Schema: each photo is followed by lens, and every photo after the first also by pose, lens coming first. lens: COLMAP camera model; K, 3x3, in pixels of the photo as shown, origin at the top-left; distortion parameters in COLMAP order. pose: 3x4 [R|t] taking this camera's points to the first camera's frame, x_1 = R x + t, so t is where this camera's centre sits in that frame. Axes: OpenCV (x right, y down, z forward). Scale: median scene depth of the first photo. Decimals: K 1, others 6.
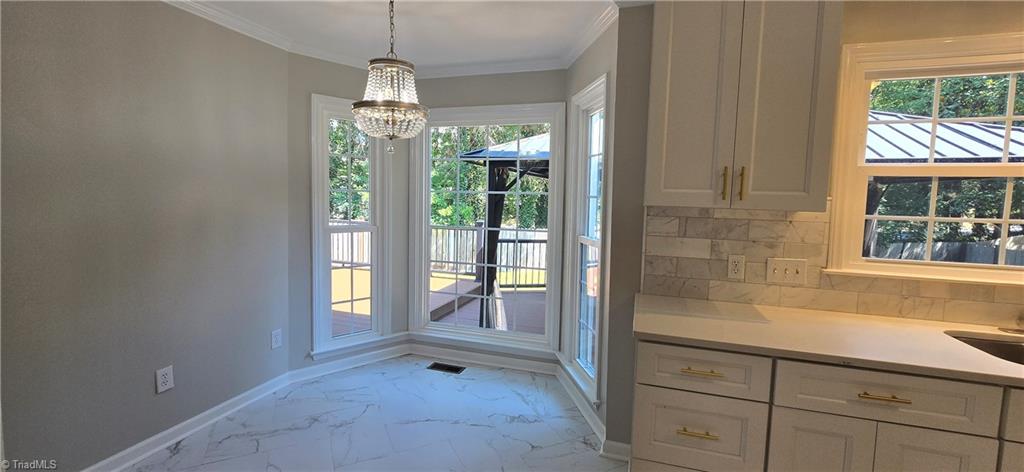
lens RADIAL K [[419.8, 0, 512.8], [0, 419.8, 227.8], [0, 0, 1]] dist [-0.001952, -0.000202]
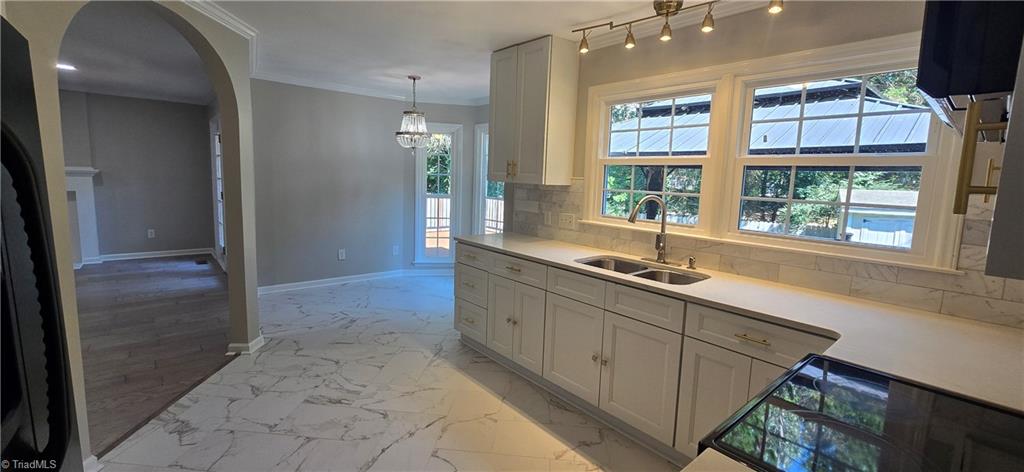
lens RADIAL K [[419.8, 0, 515.3], [0, 419.8, 227.2], [0, 0, 1]] dist [-0.001952, -0.000202]
pose [[0.857024, 0.070016, -0.510497, 1.348097], [-0.057690, 0.997534, 0.039963, 0.071201], [0.512036, -0.004798, 0.858950, -0.580701]]
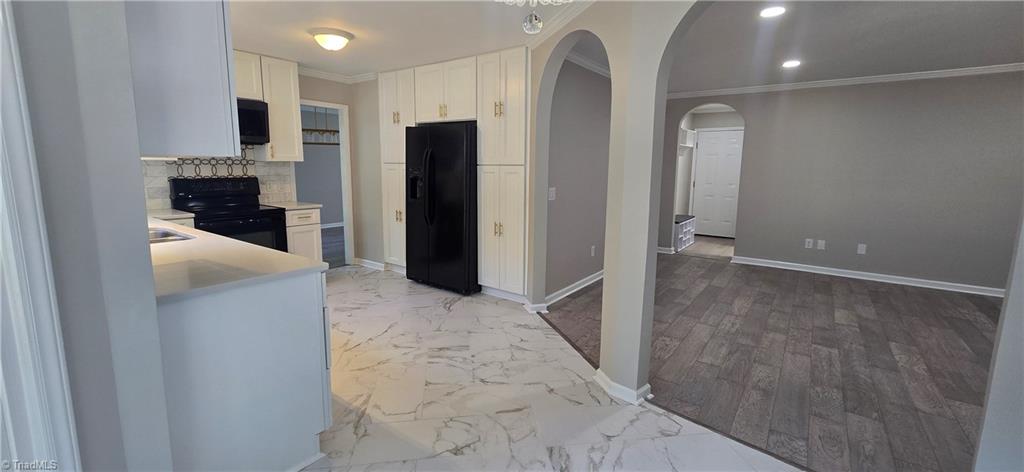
lens RADIAL K [[419.8, 0, 516.3], [0, 419.8, 226.4], [0, 0, 1]] dist [-0.001952, -0.000202]
pose [[-0.953539, -0.075940, 0.291540, -0.459488], [-0.007977, 0.973734, 0.227547, -0.109254], [-0.301163, 0.214649, -0.929100, 1.548009]]
